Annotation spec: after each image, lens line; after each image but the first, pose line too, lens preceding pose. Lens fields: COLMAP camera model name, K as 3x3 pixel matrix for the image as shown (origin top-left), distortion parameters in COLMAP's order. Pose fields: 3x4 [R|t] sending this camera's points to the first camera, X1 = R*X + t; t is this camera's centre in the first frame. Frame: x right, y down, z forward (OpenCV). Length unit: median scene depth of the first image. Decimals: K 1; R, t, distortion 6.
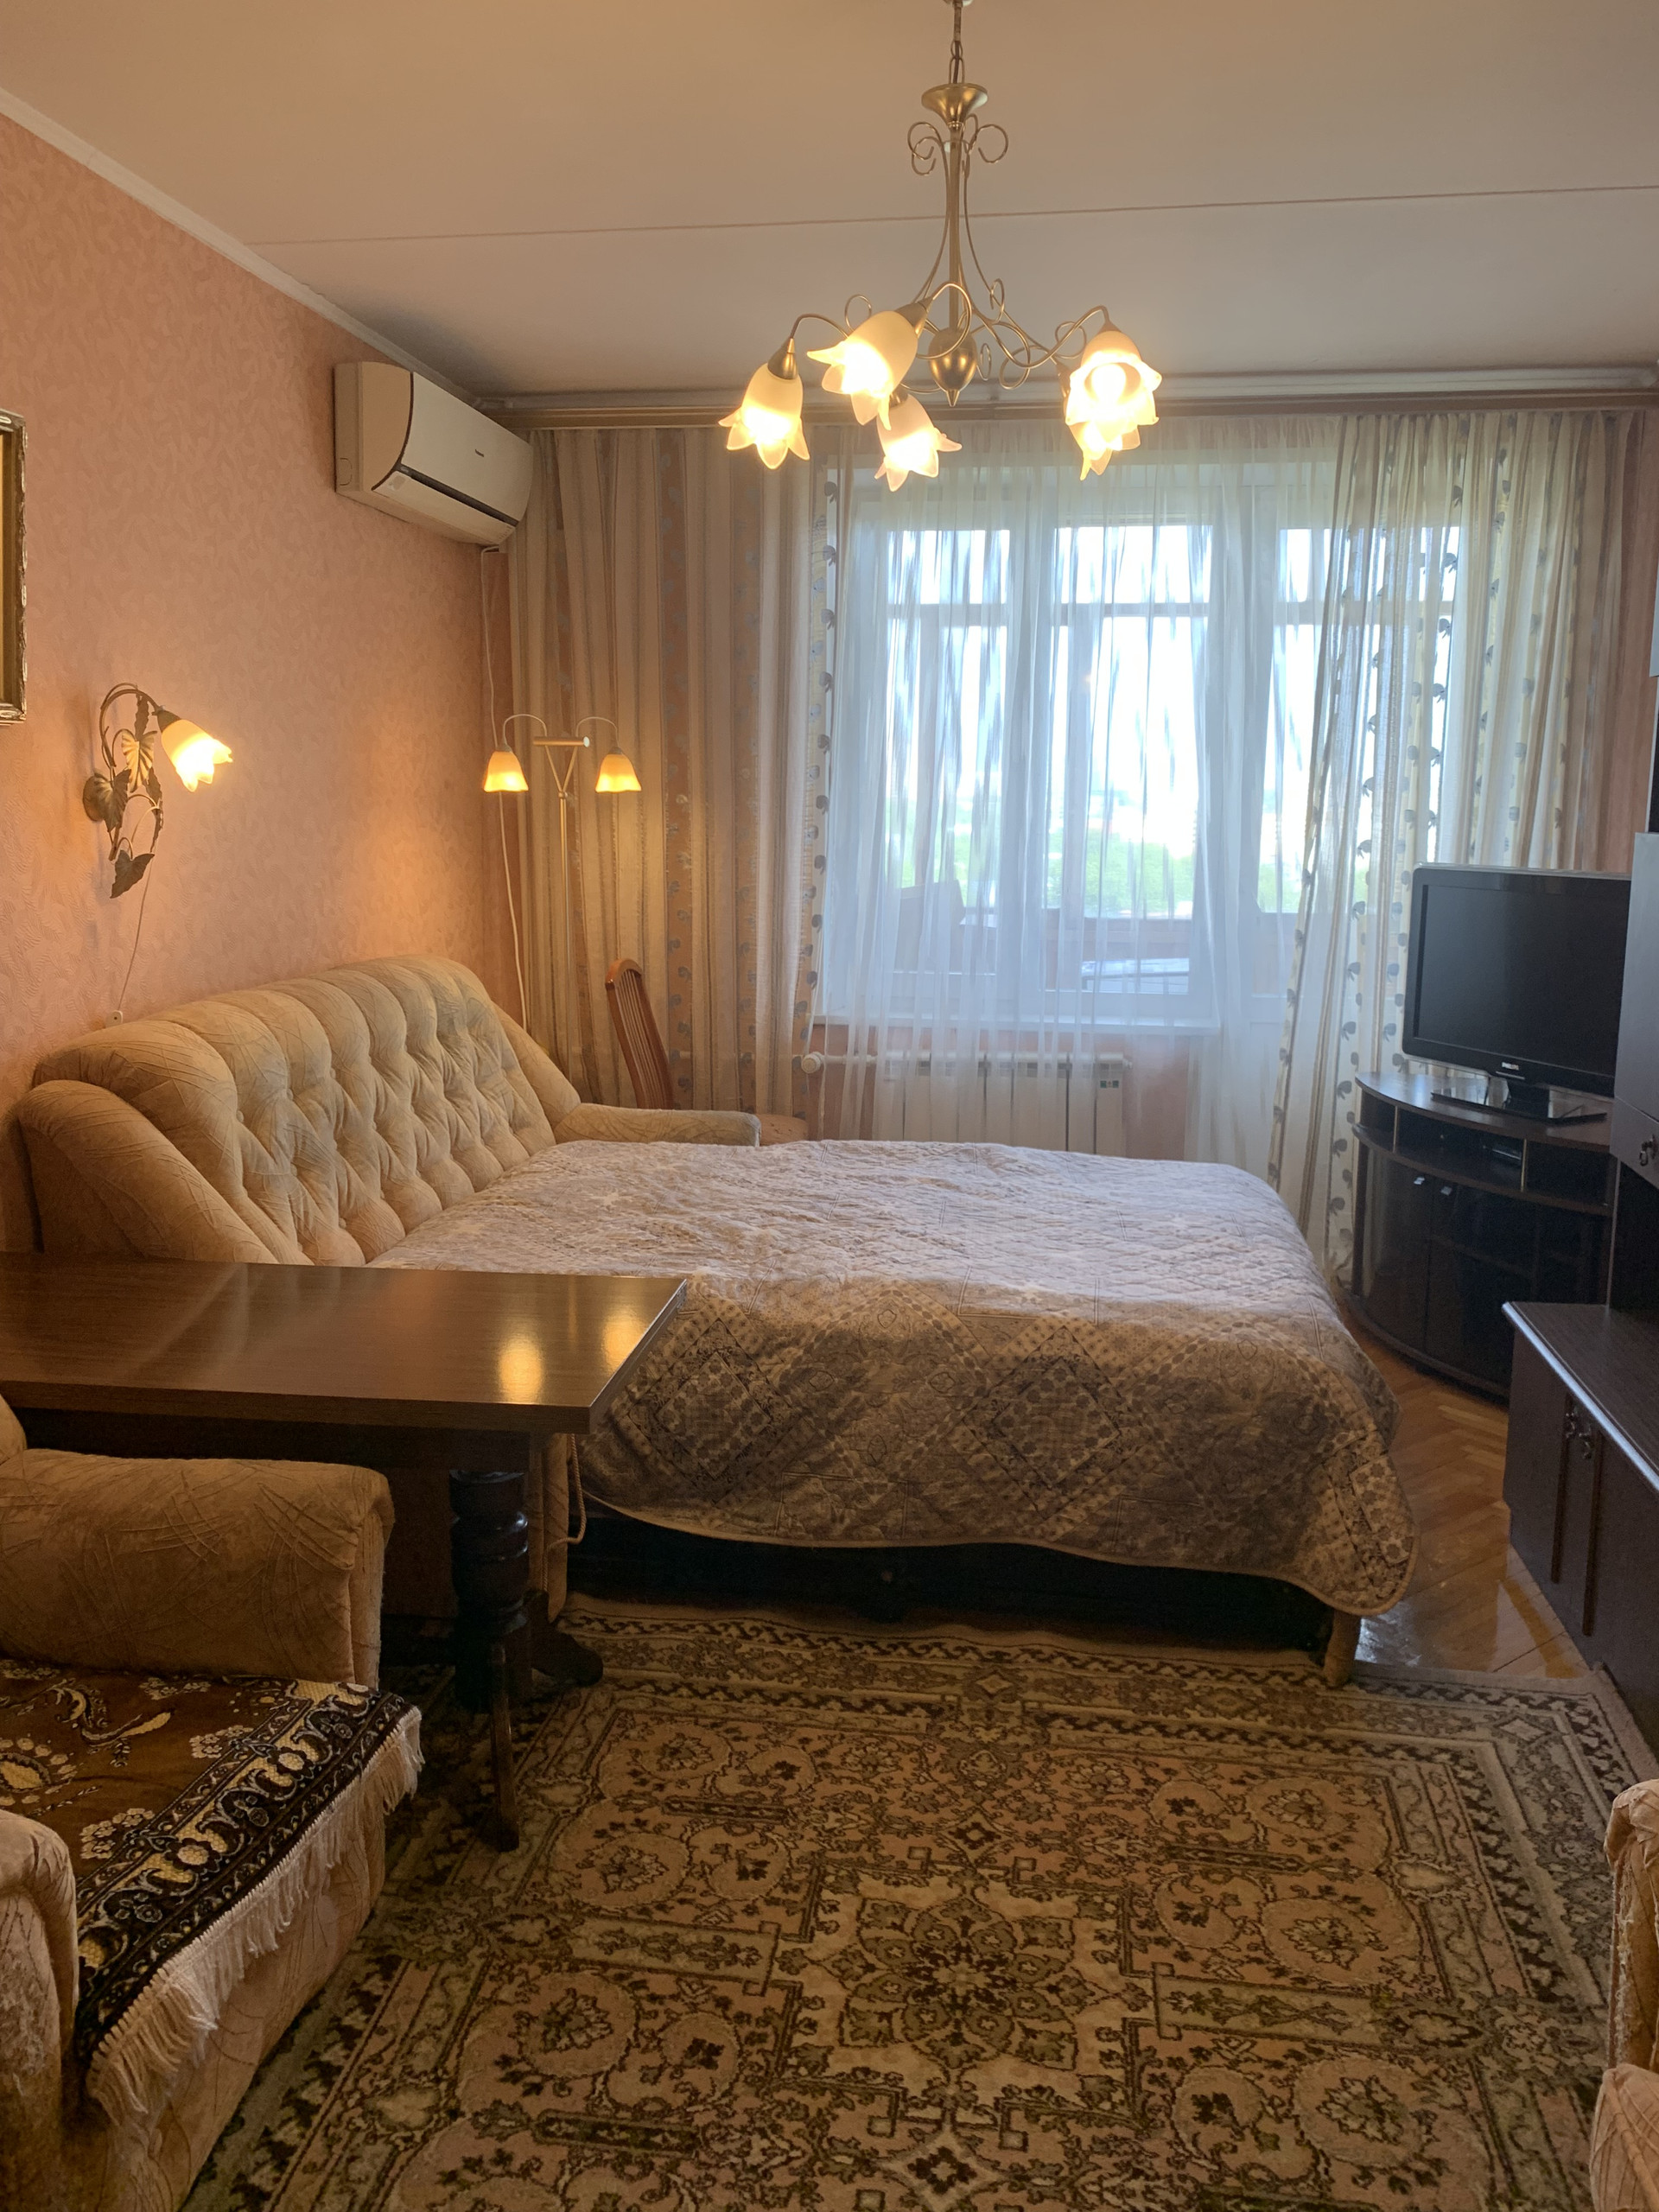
lens RADIAL K [[1693.0, 0, 829.5], [0, 1693.0, 1106.0], [0, 0, 1]] dist [-0.008581, -0.009057]
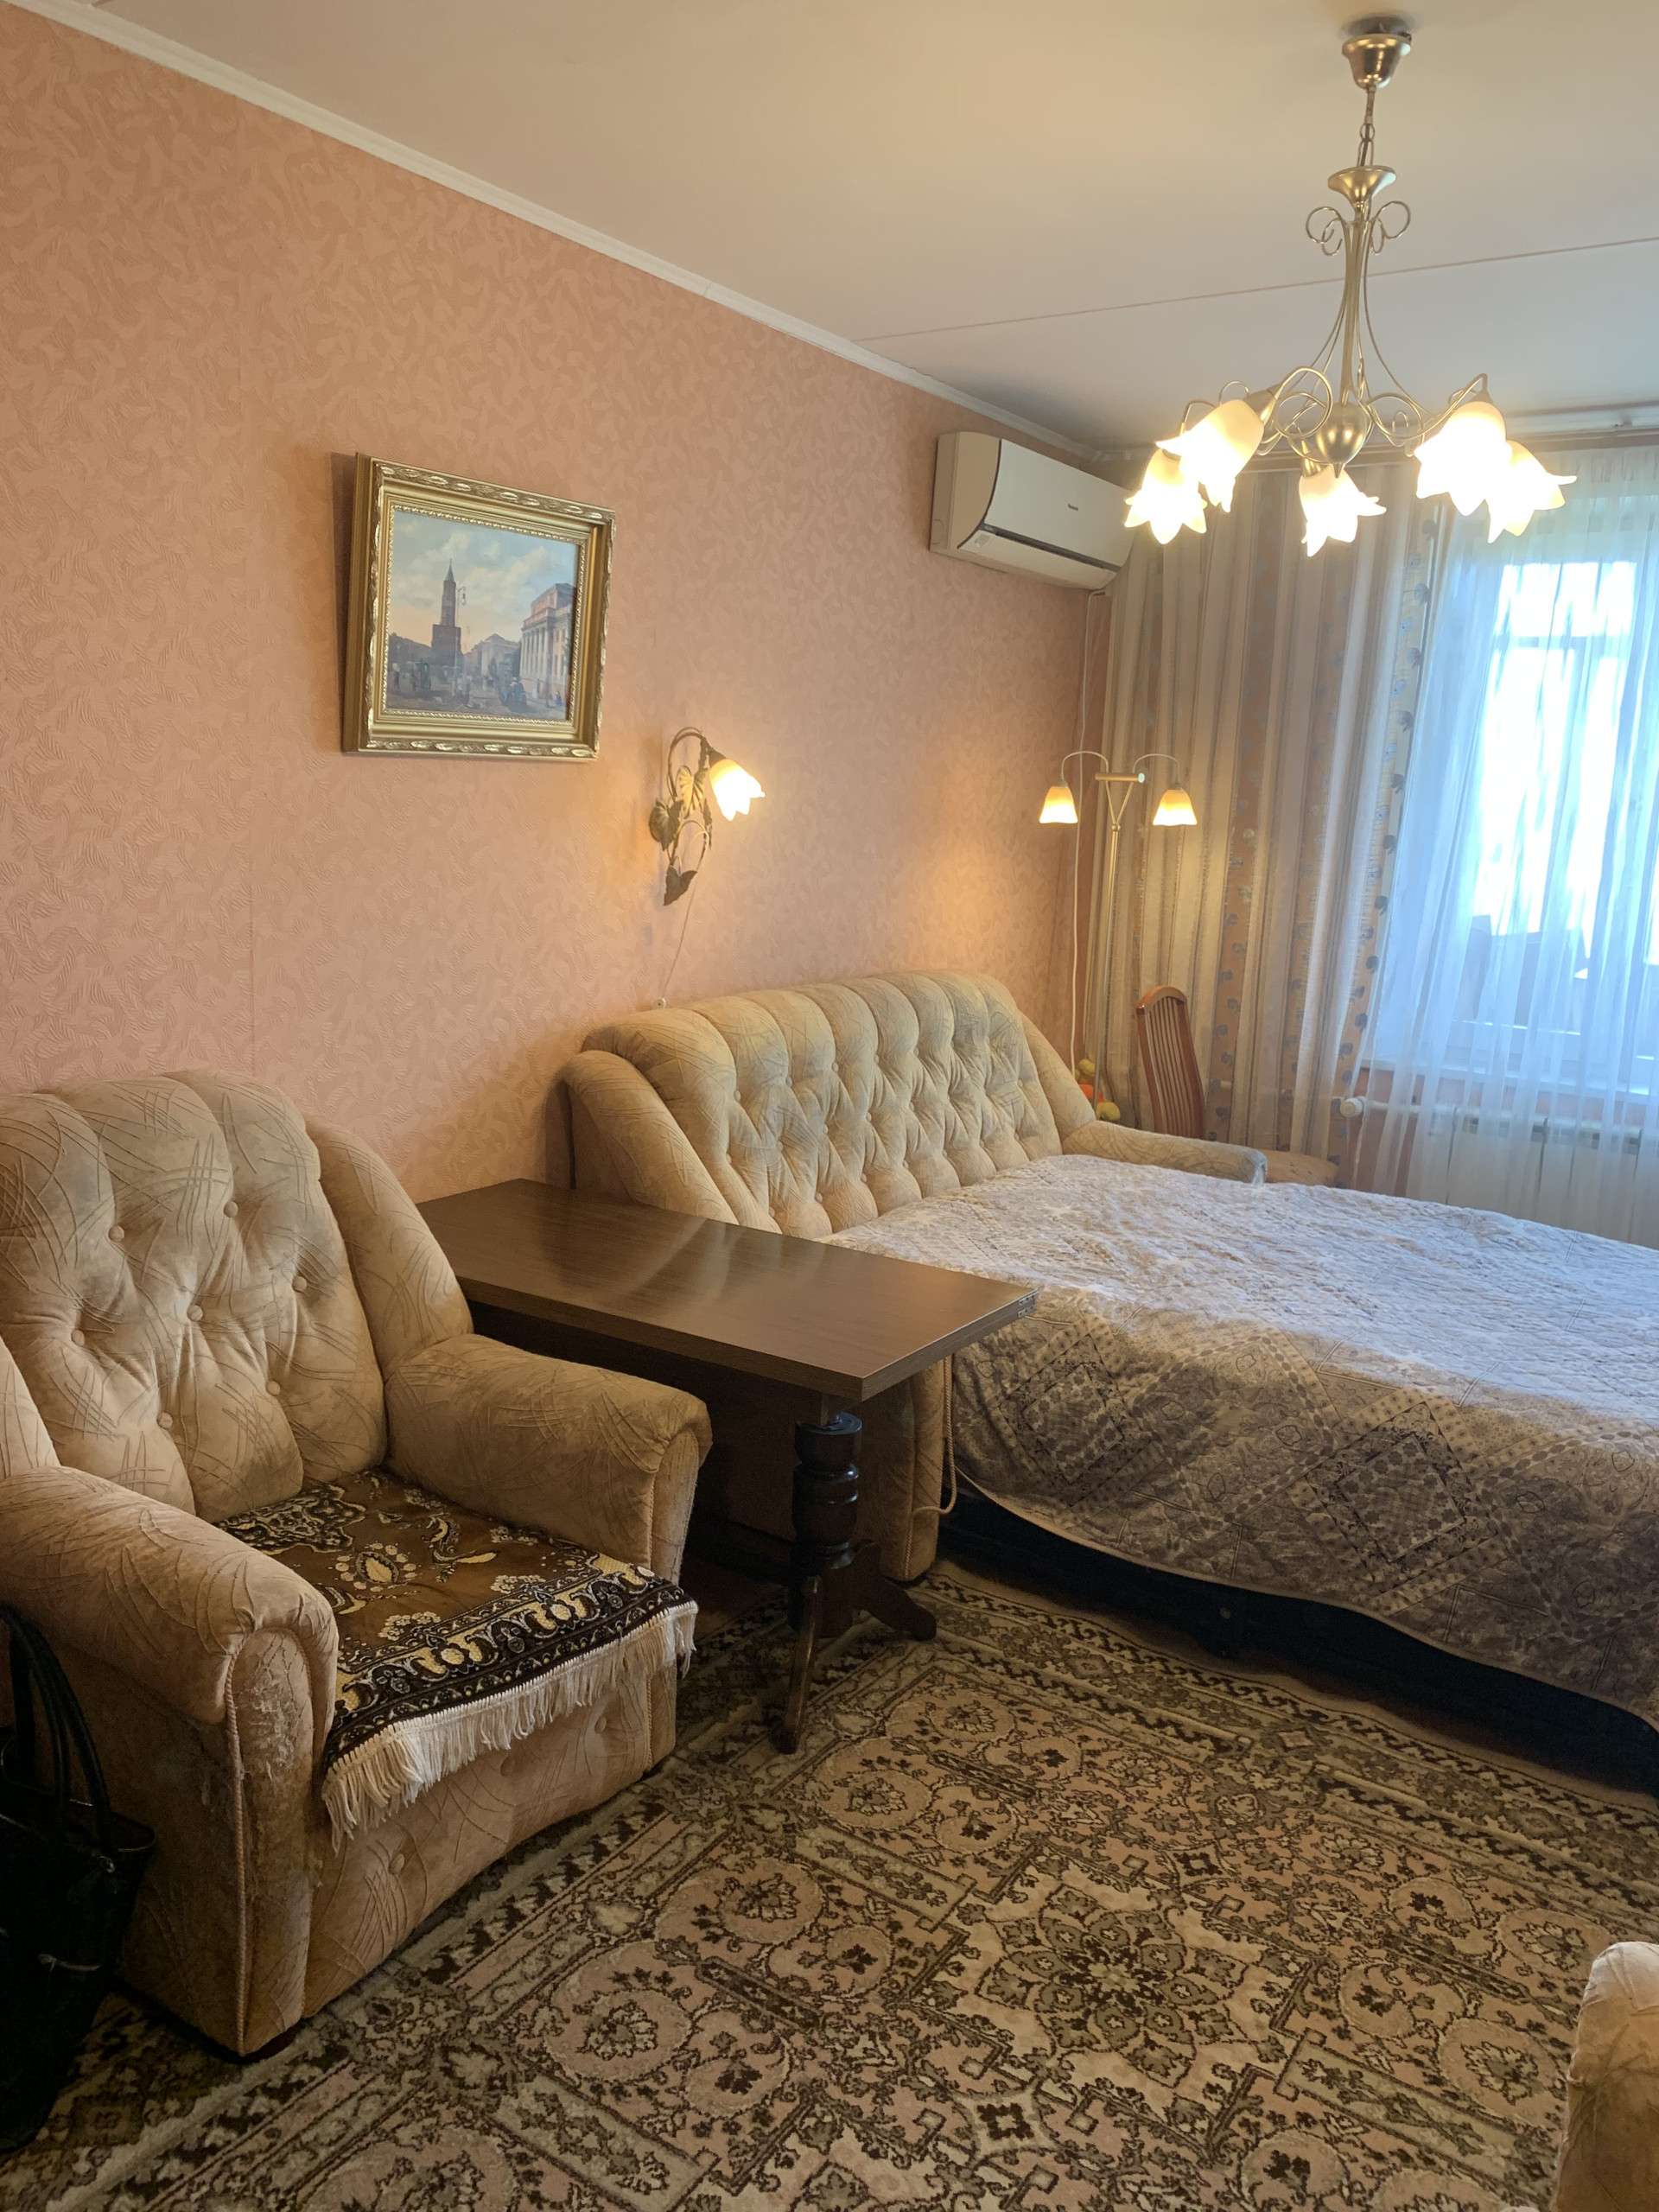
lens RADIAL K [[1679.0, 0, 794.0], [0, 1679.0, 1096.1], [0, 0, 1]] dist [-0.020718, -0.000042]
pose [[0.896698, 0.111887, -0.428268, 0.241549], [-0.115455, 0.993154, 0.017727, -0.024091], [0.427320, 0.033550, 0.903478, -0.042646]]
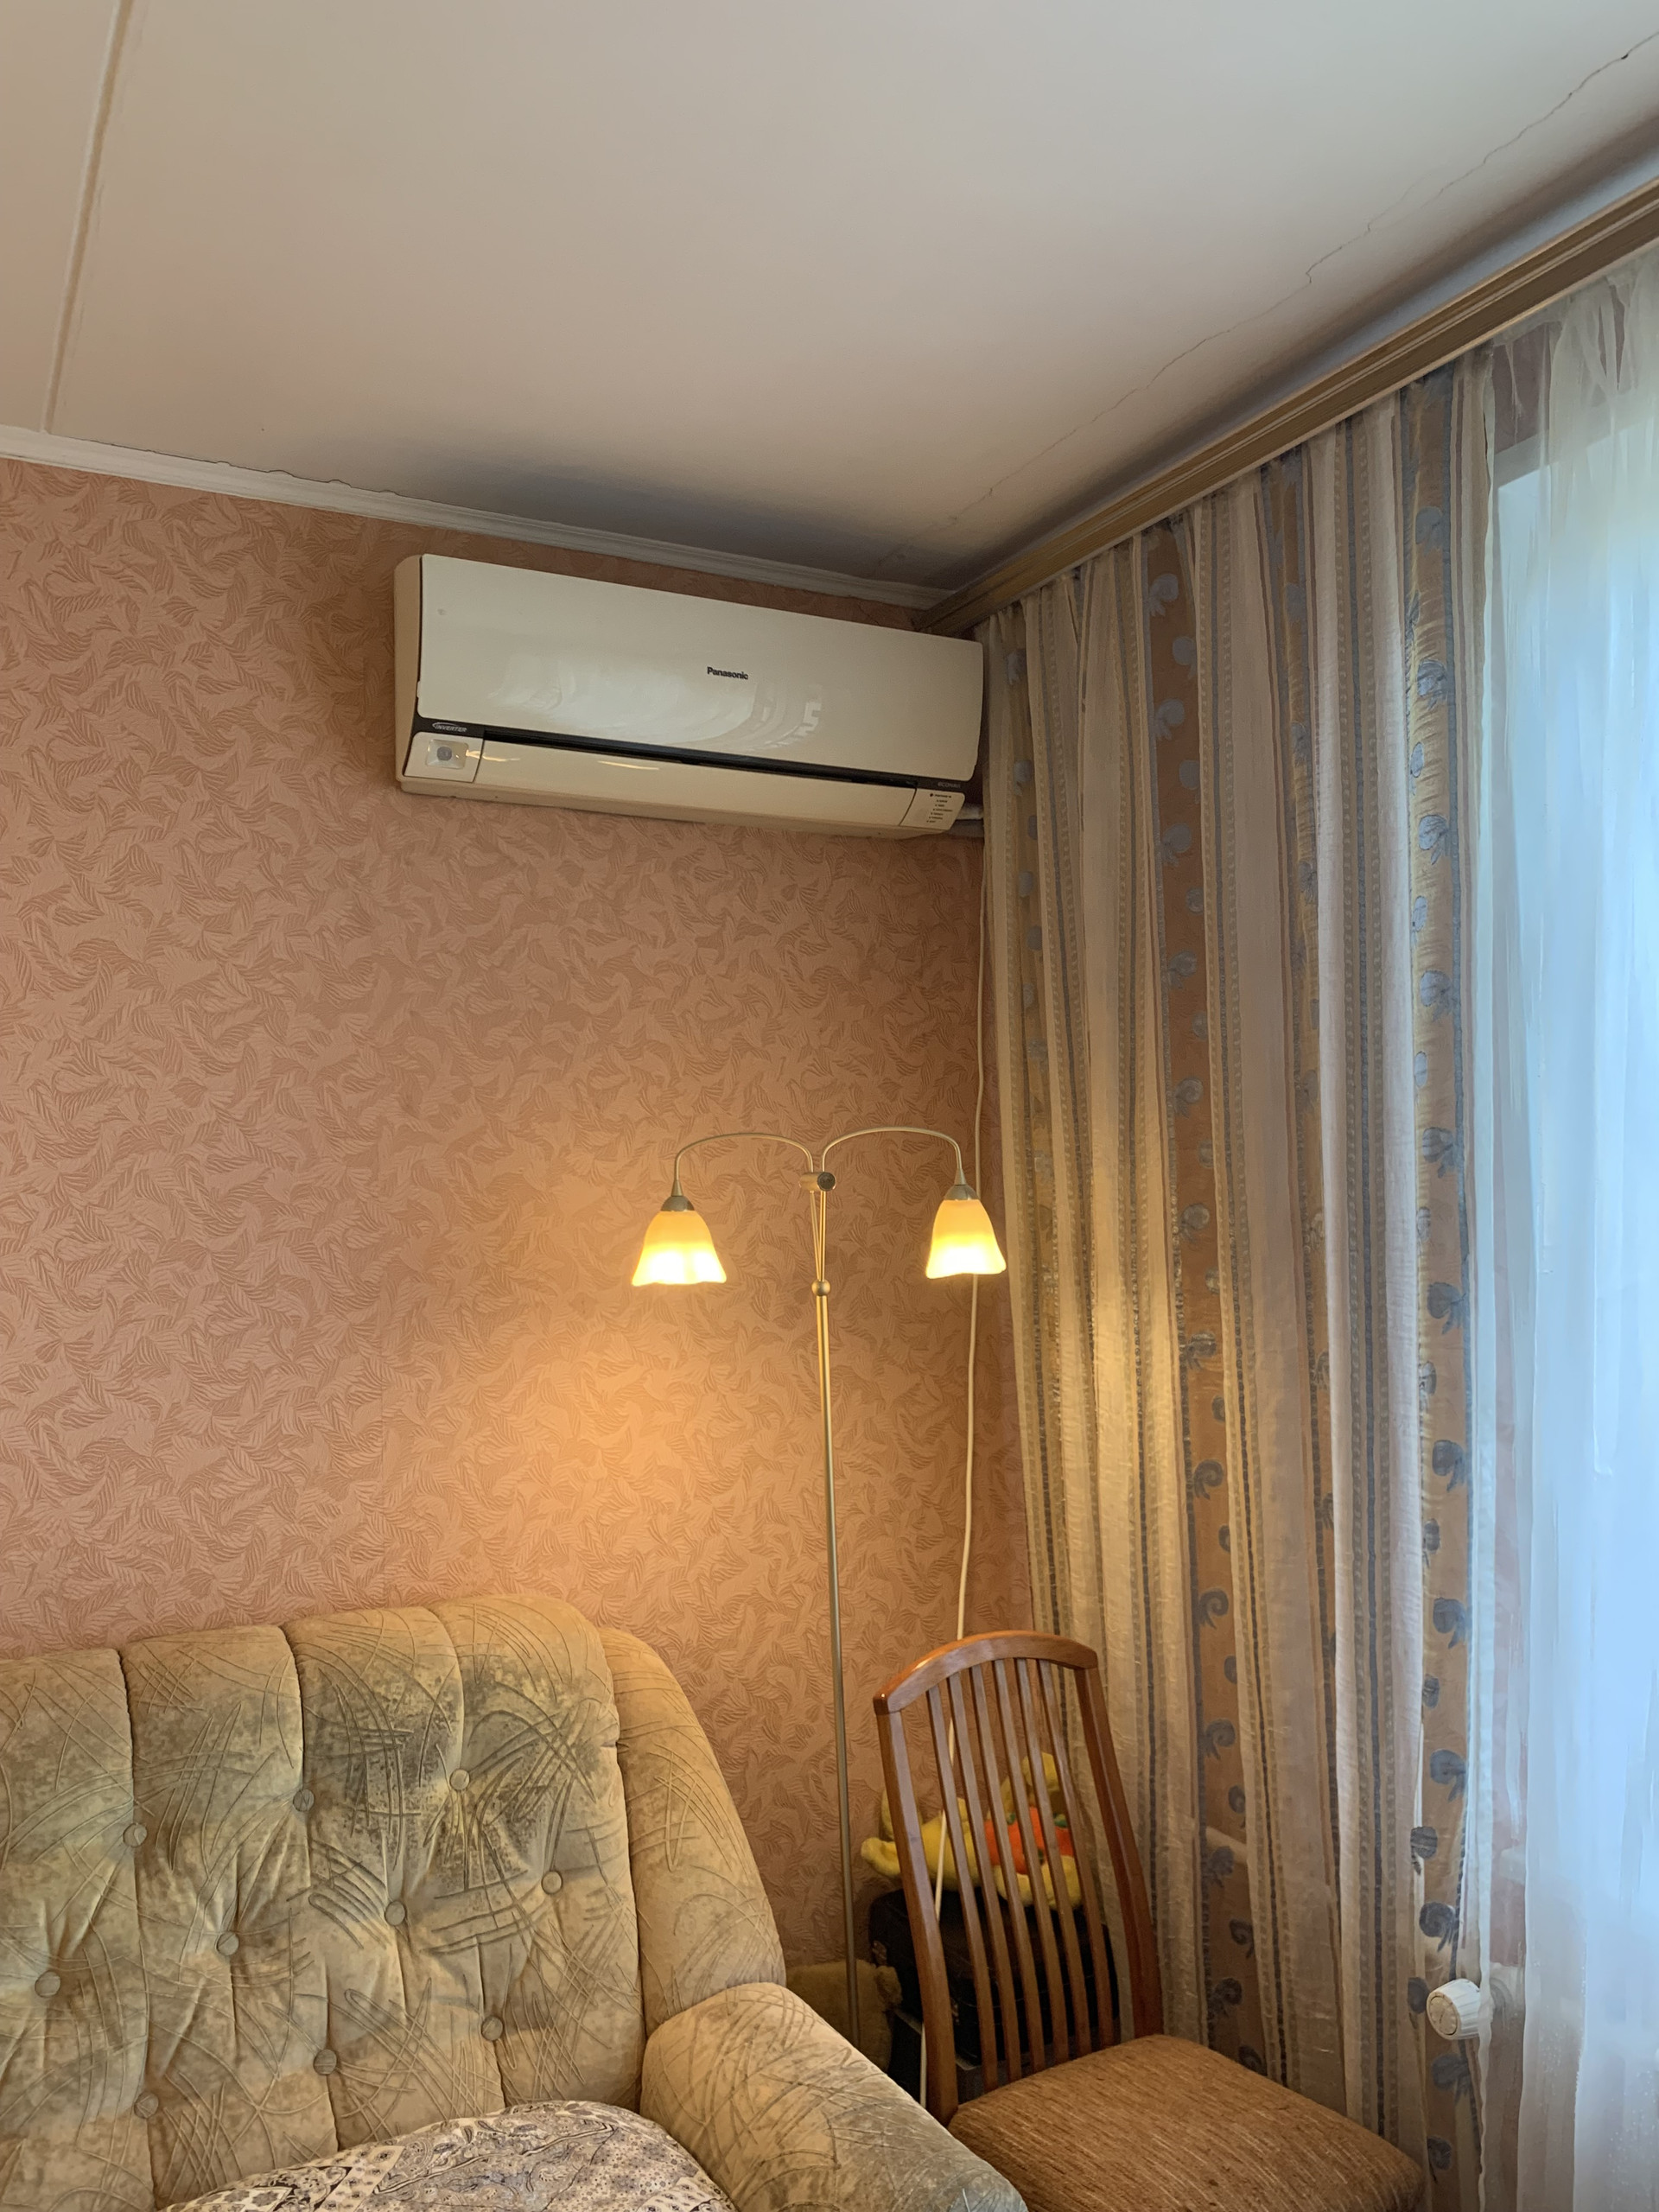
lens RADIAL K [[1693.0, 0, 829.5], [0, 1693.0, 1106.0], [0, 0, 1]] dist [-0.008581, -0.009057]
pose [[0.596245, -0.069408, -0.799796, 0.447316], [-0.115611, 0.978447, -0.171099, -0.288876], [0.794434, 0.194482, 0.575370, 1.349737]]
